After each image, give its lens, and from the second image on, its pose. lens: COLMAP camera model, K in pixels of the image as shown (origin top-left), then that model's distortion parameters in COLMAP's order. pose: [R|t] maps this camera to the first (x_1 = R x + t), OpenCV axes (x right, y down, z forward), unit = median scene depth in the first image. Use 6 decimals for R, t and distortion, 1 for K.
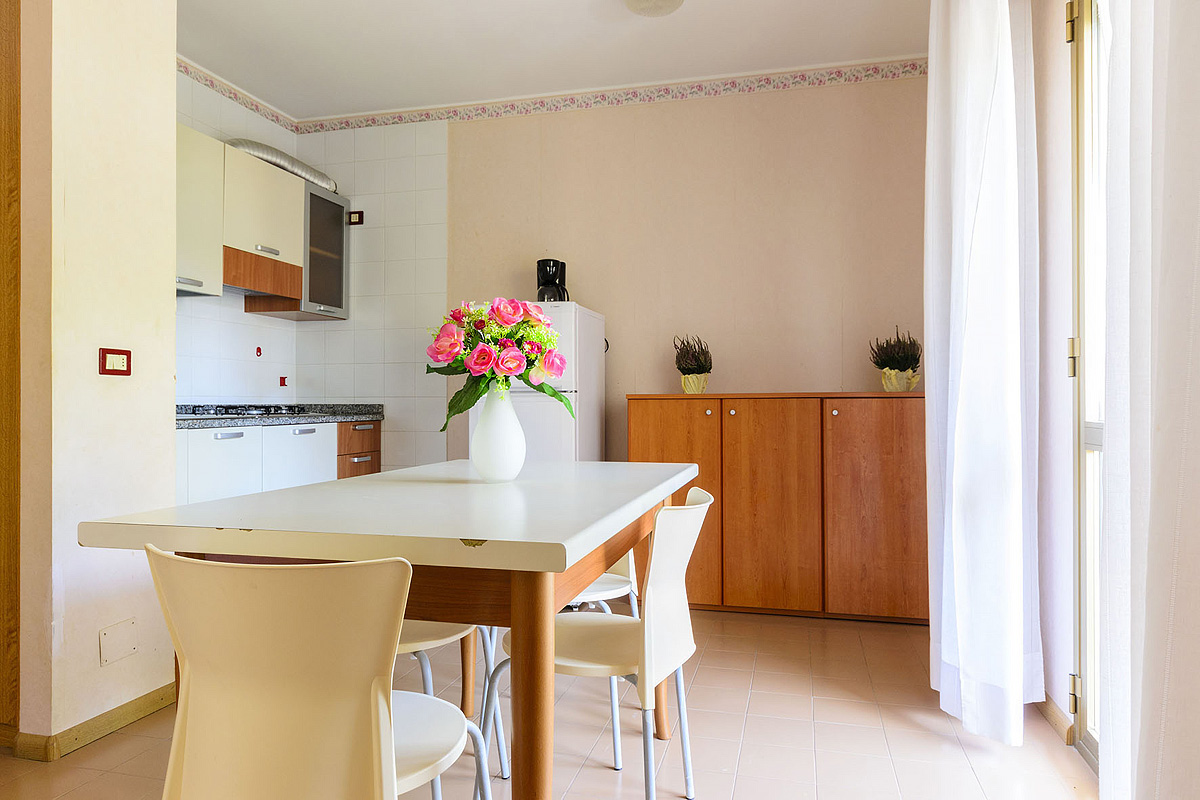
lens RADIAL K [[766.9, 0, 600.2], [0, 766.9, 399.7], [0, 0, 1]] dist [-0.000256, -0.000044]
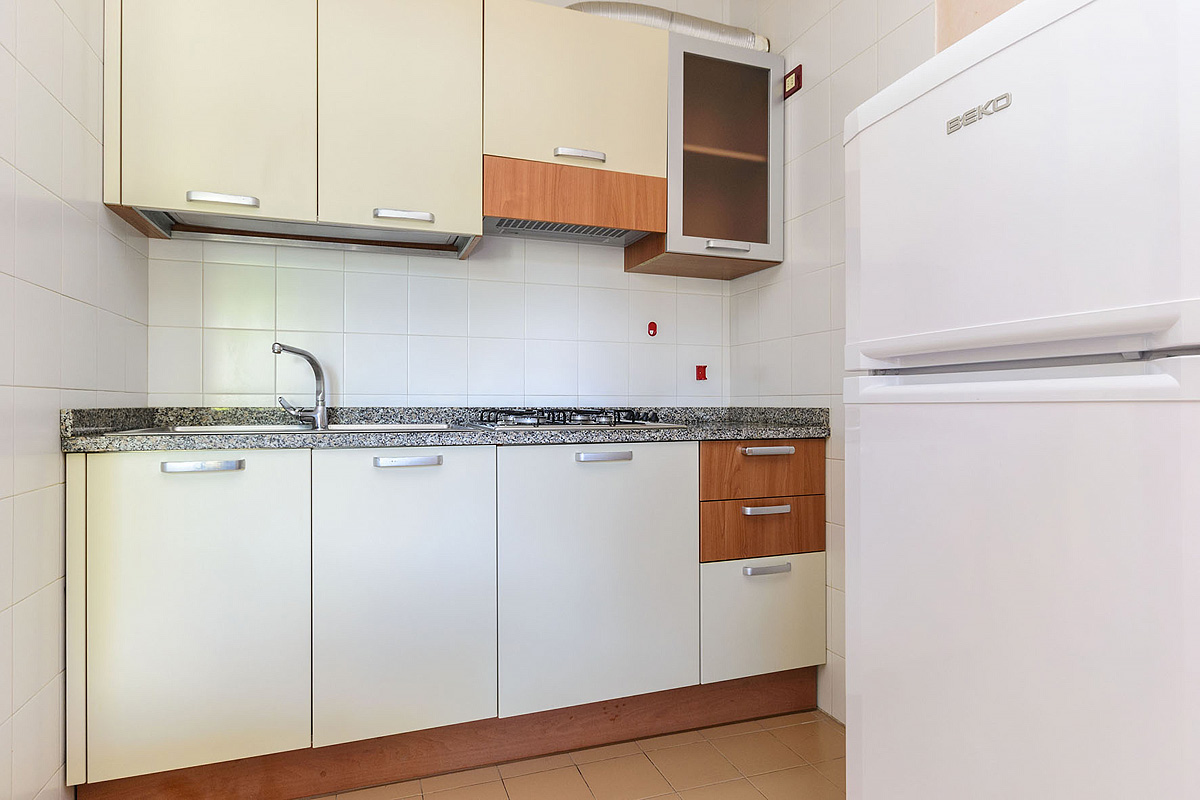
lens RADIAL K [[673.8, 0, 602.5], [0, 673.8, 399.3], [0, 0, 1]] dist [0.002630, 0.000607]
pose [[0.559619, -0.010175, -0.828688, 0.017980], [0.005435, 0.999948, -0.008607, 0.003489], [0.828732, 0.000313, 0.559645, 0.647395]]
